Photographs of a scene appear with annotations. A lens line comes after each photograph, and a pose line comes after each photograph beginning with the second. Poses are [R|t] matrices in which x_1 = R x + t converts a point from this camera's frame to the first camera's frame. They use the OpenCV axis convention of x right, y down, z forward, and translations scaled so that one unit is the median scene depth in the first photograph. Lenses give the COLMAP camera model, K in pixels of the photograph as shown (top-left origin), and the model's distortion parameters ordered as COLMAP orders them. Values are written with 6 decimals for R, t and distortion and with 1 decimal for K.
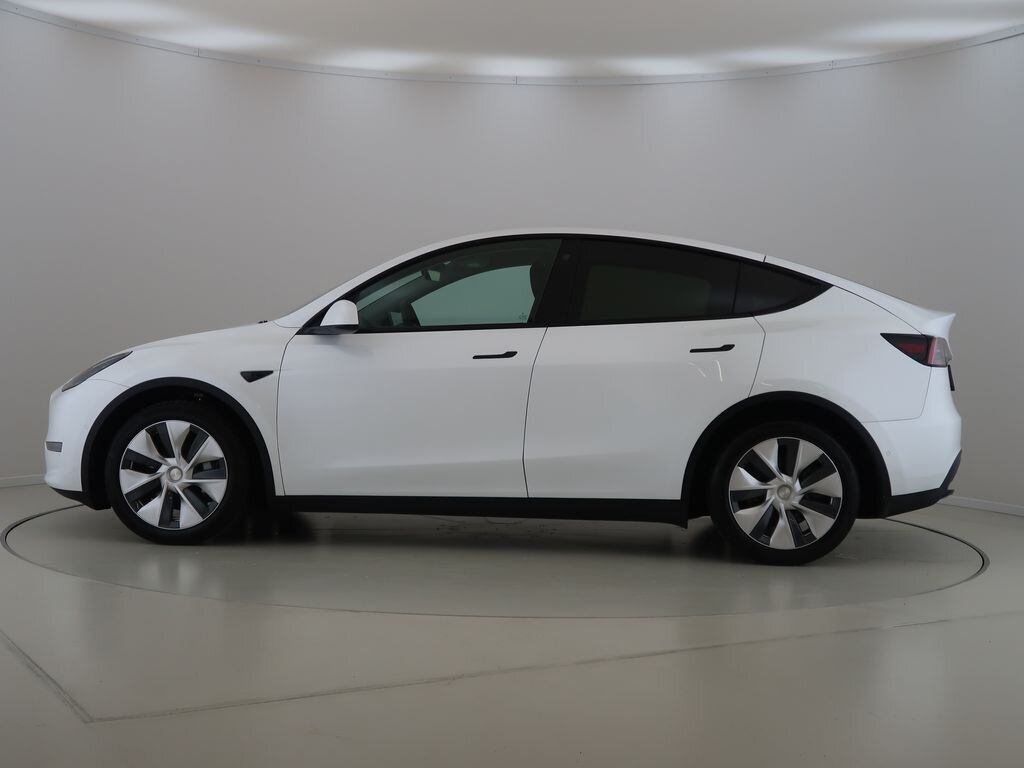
lens RADIAL K [[450.0, 0, 511.4], [0, 450.0, 387.3], [0, 0, 1]] dist [0.005203, 0.000391]
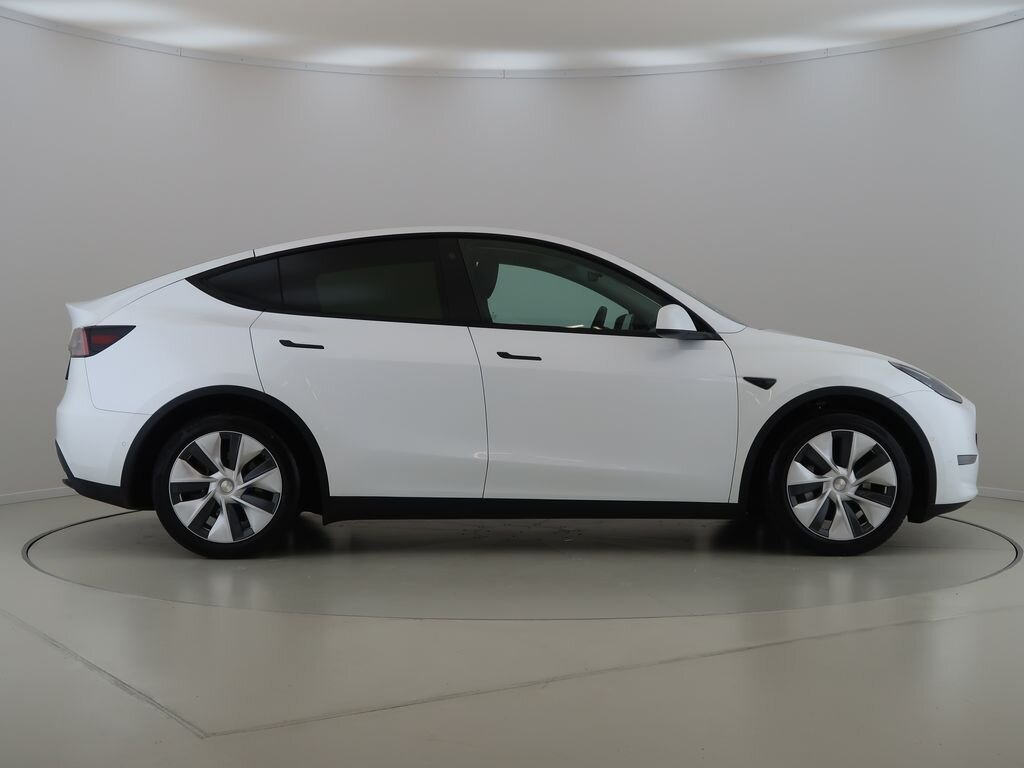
lens RADIAL K [[461.4, 0, 510.2], [0, 461.4, 380.5], [0, 0, 1]] dist [0.005133, 0.001451]
pose [[0.999532, -0.027529, 0.013320, -0.111971], [0.027685, 0.999548, -0.011689, -0.003467], [-0.012993, 0.012053, 0.999843, -0.012693]]
